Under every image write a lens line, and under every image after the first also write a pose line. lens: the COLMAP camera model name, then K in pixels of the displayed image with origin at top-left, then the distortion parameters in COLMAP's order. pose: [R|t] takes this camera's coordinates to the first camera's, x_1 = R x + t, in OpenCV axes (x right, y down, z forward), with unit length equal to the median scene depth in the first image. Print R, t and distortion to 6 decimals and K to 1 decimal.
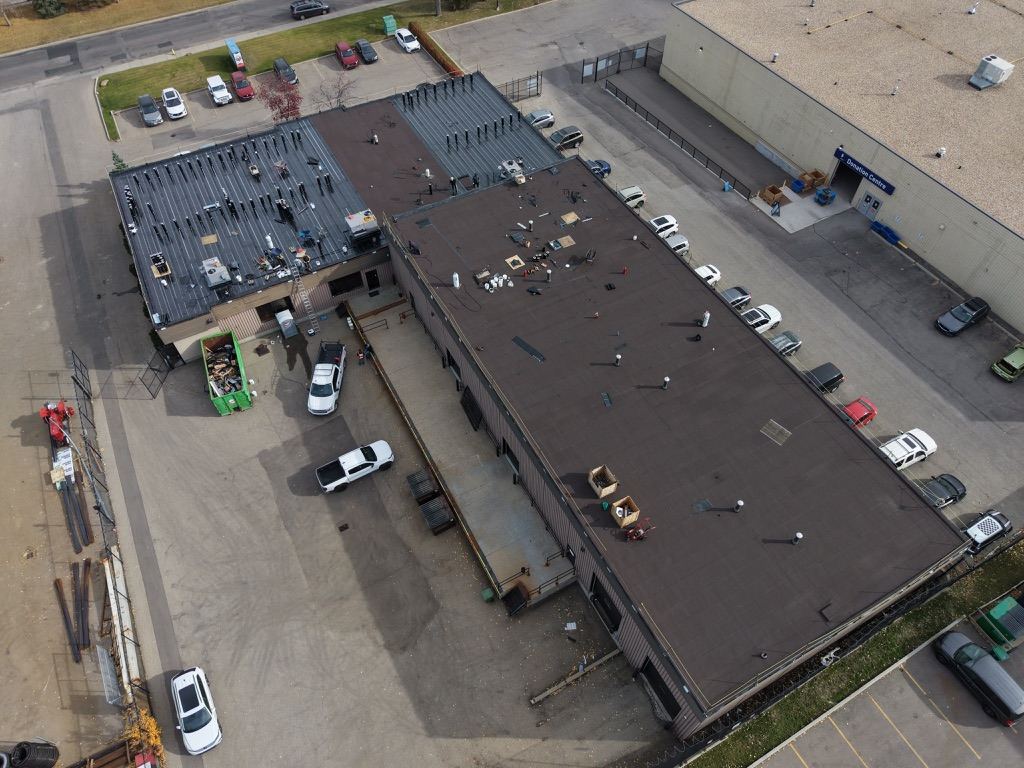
lens RADIAL K [[679.5, 0, 508.1], [0, 679.5, 380.9], [0, 0, 1]] dist [-0.004282, -0.002155]
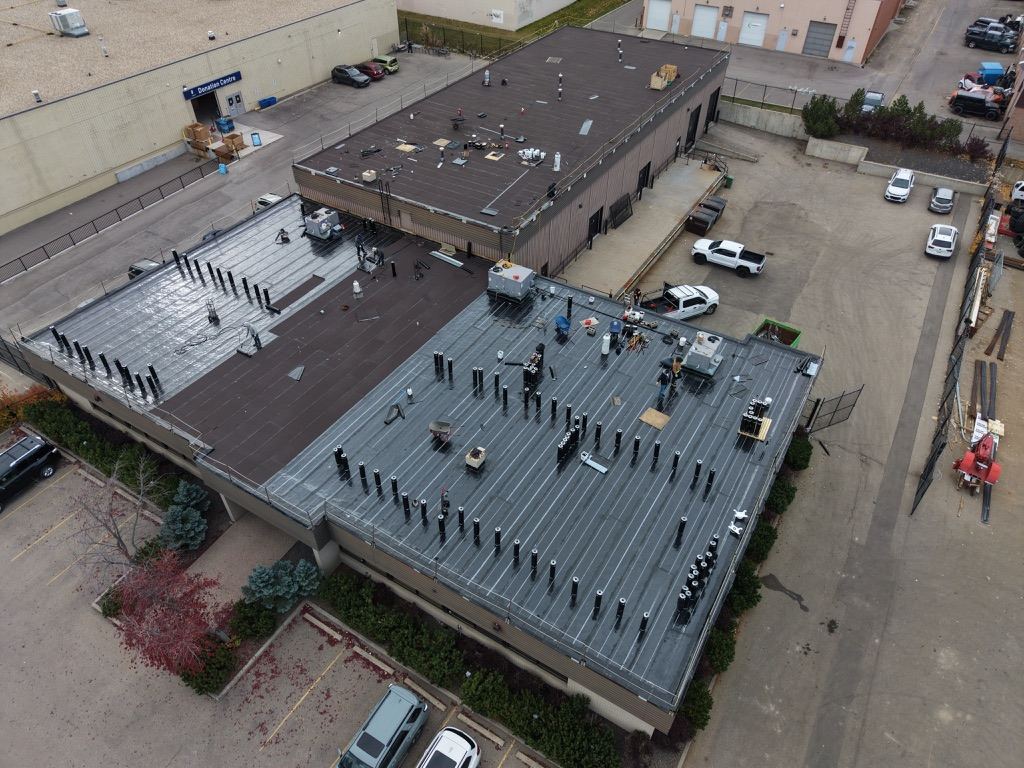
lens RADIAL K [[679.5, 0, 508.7], [0, 679.5, 387.5], [0, 0, 1]] dist [-0.004282, -0.002155]
pose [[-0.499896, -0.580344, 0.642888, -0.728569], [0.689062, 0.183189, 0.701167, -0.699041], [-0.524688, 0.793500, 0.308317, 0.858925]]
